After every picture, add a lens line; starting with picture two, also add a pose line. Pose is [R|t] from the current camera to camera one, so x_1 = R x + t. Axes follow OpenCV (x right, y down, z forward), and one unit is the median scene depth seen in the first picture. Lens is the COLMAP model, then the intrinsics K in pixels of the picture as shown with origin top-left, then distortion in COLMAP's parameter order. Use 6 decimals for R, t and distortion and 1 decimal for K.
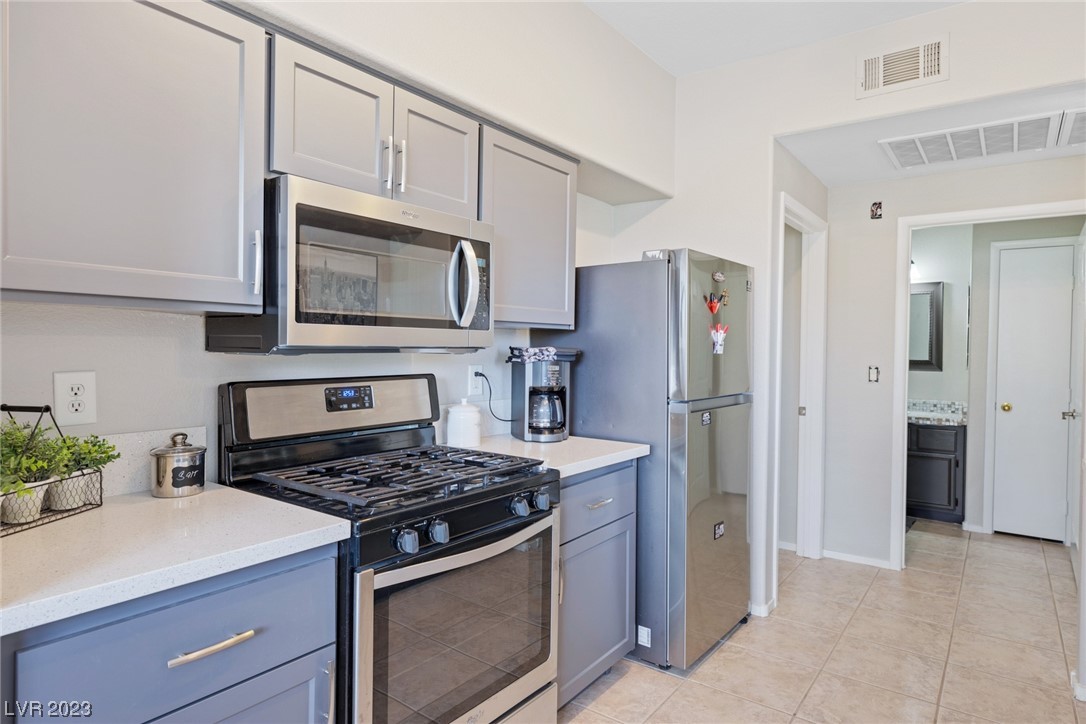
lens RADIAL K [[632.6, 0, 544.0], [0, 632.6, 354.6], [0, 0, 1]] dist [0.003548, -0.000408]
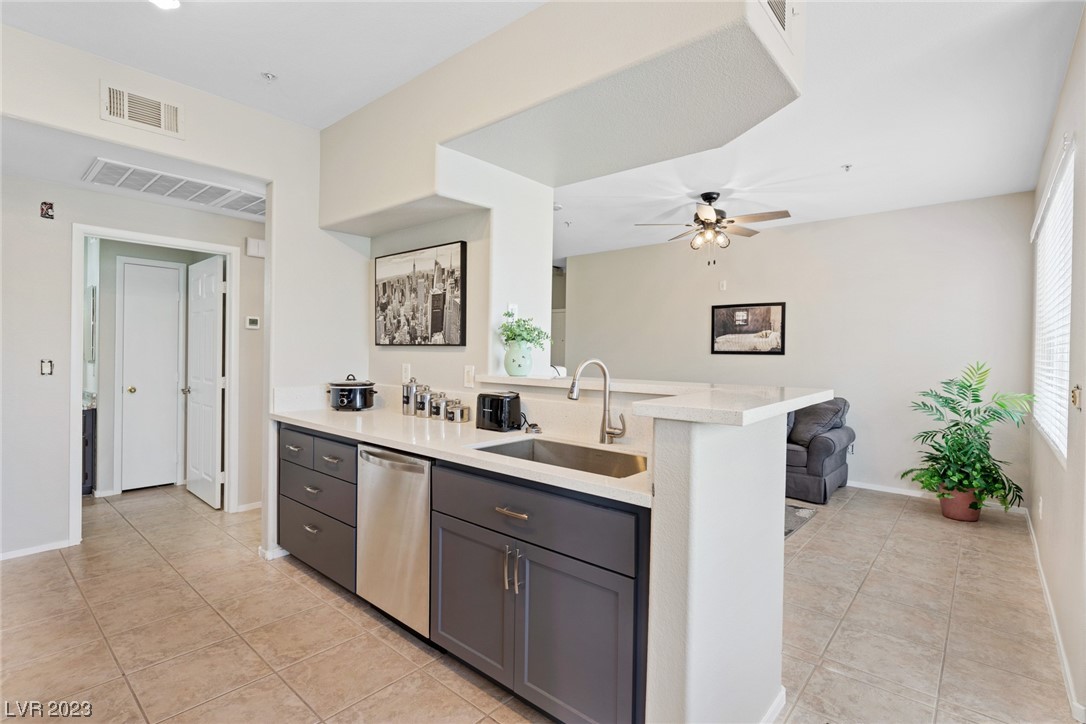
lens RADIAL K [[513.9, 0, 548.8], [0, 513.9, 355.3], [0, 0, 1]] dist [0.001242, 0.000450]
pose [[0.077843, -0.017491, 0.996812, -0.386605], [-0.001486, 0.999843, 0.017660, -0.007947], [-0.996965, -0.002856, 0.077805, 0.166712]]
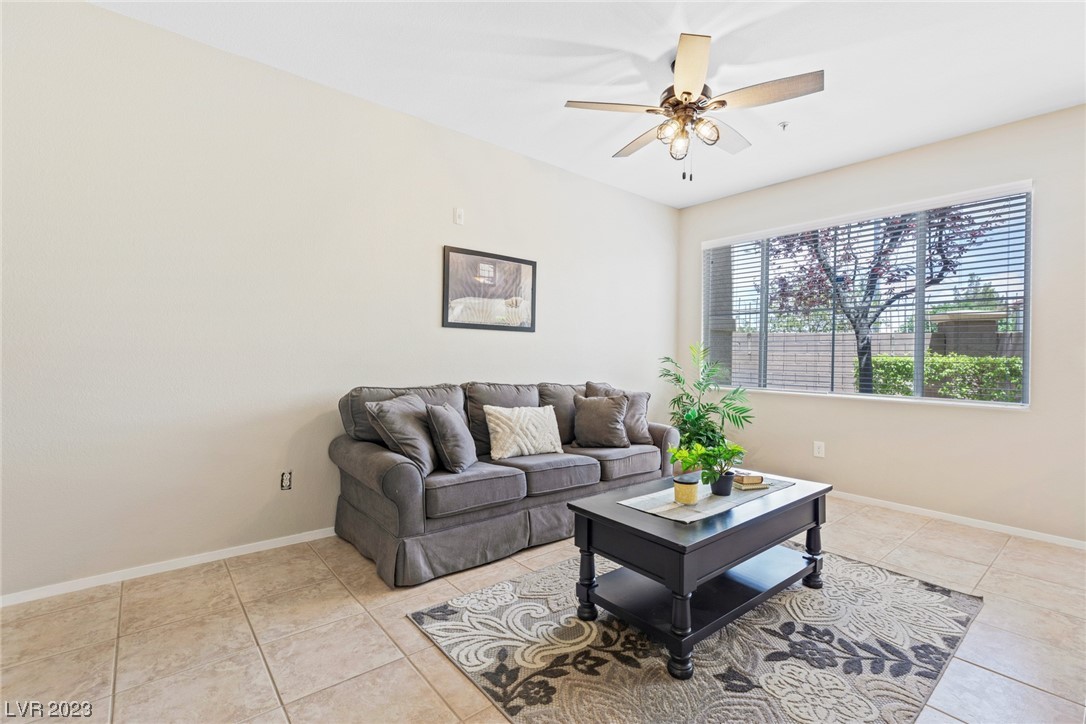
lens RADIAL K [[482.7, 0, 548.7], [0, 482.7, 357.6], [0, 0, 1]] dist [0.003845, 0.000332]
pose [[-0.970485, -0.029473, 0.239355, 1.509116], [-0.026062, 0.999509, 0.017405, 0.082893], [-0.239751, 0.010653, -0.970776, 0.841556]]
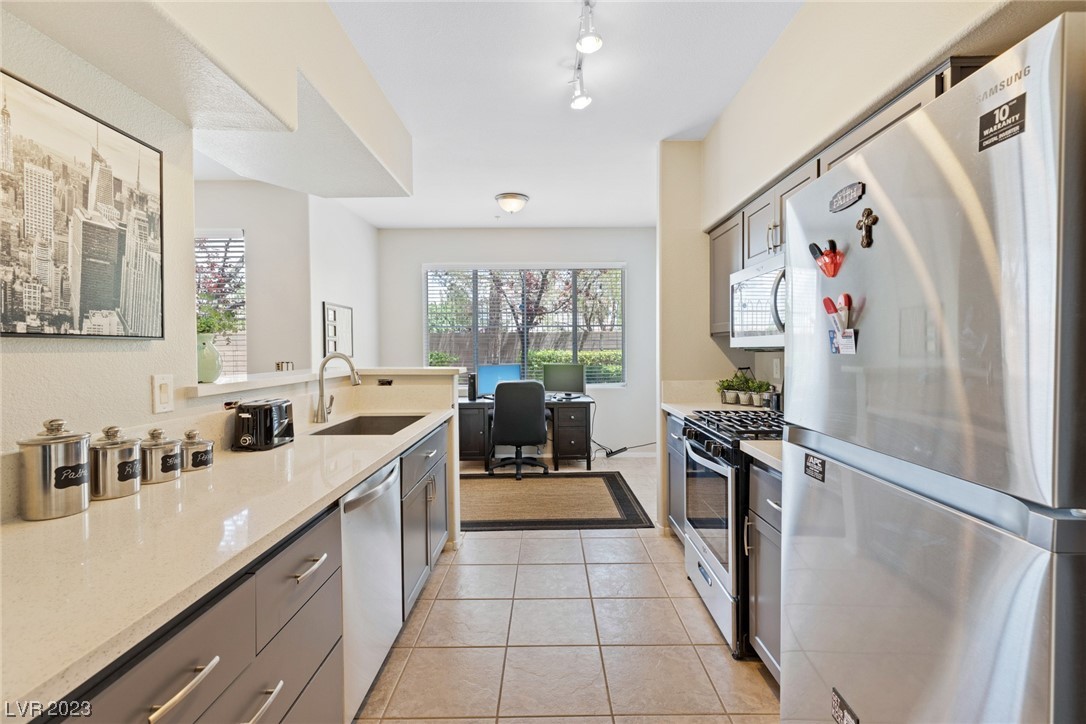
lens RADIAL K [[482.7, 0, 548.7], [0, 482.7, 357.6], [0, 0, 1]] dist [0.003845, 0.000332]
pose [[-0.804430, 0.003020, -0.594040, 0.729557], [-0.011601, 0.999716, 0.020793, -0.004575], [0.593935, 0.023618, -0.804167, 1.241101]]
